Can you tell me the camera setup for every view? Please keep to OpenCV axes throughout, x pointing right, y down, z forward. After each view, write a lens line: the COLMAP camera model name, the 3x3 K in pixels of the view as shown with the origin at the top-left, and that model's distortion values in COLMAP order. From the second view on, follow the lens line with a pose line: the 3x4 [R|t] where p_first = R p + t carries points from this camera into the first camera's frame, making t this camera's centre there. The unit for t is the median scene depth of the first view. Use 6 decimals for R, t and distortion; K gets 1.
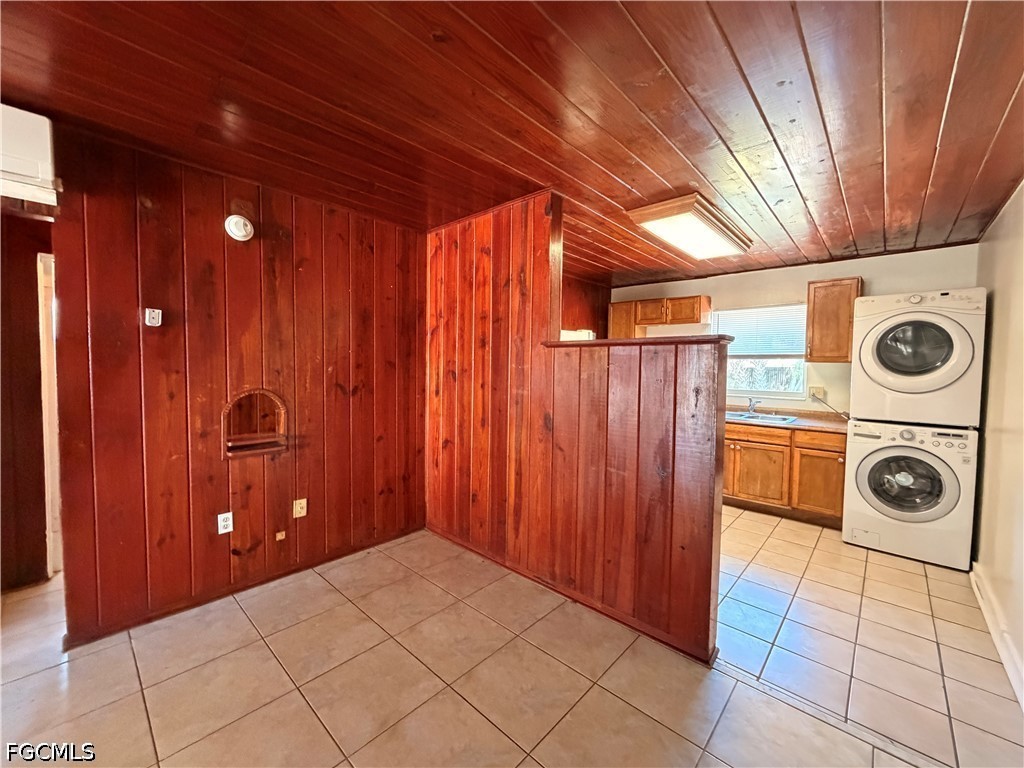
lens RADIAL K [[410.0, 0, 512.0], [0, 410.0, 383.2], [0, 0, 1]] dist [0.000720, 0.000571]
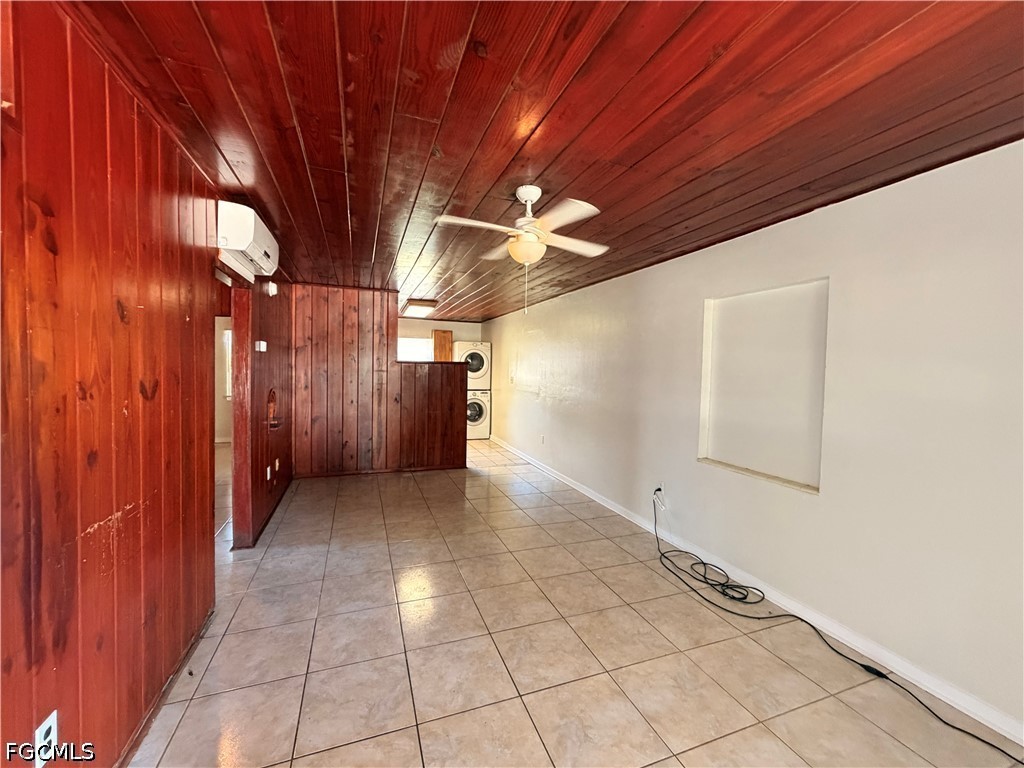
lens RADIAL K [[410.0, 0, 510.2], [0, 410.0, 383.9], [0, 0, 1]] dist [0.000720, 0.000571]
pose [[0.452098, -0.042316, 0.890964, -1.107681], [0.031508, 0.999008, 0.031459, -0.016912], [-0.891412, 0.013850, 0.452983, -0.370821]]
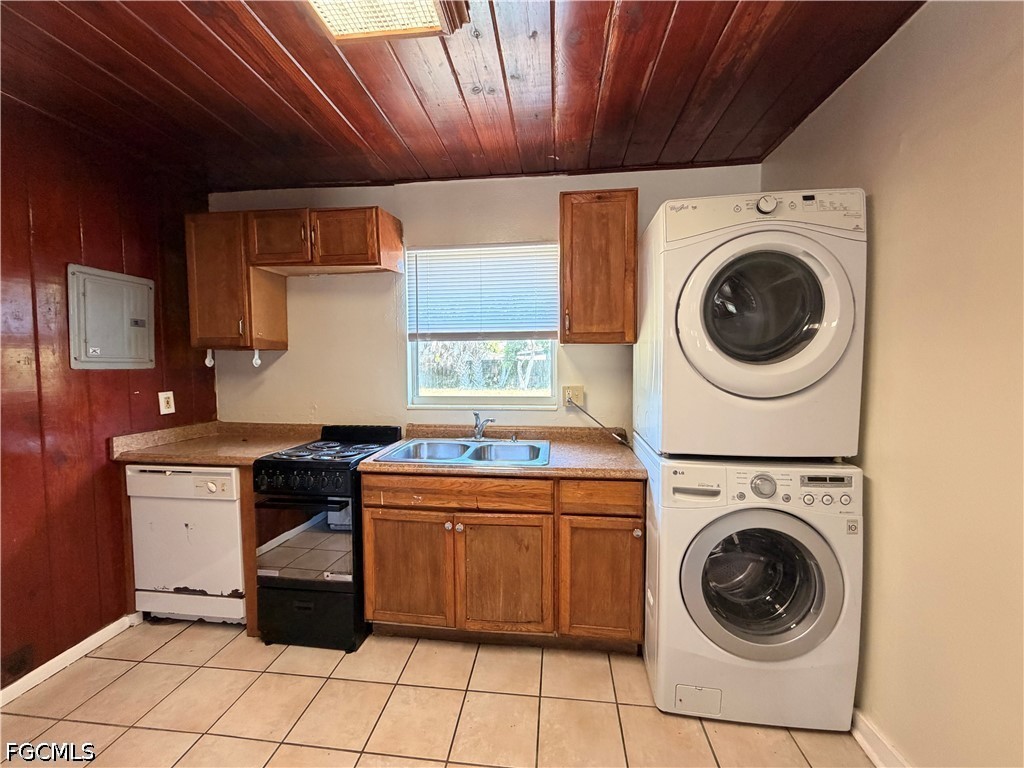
lens RADIAL K [[410.0, 0, 509.6], [0, 410.0, 382.1], [0, 0, 1]] dist [0.000720, 0.000571]
pose [[0.812267, -0.047892, 0.581316, 0.359342], [0.043061, 0.998828, 0.022120, -0.016071], [-0.581694, 0.007065, 0.813377, 0.631862]]
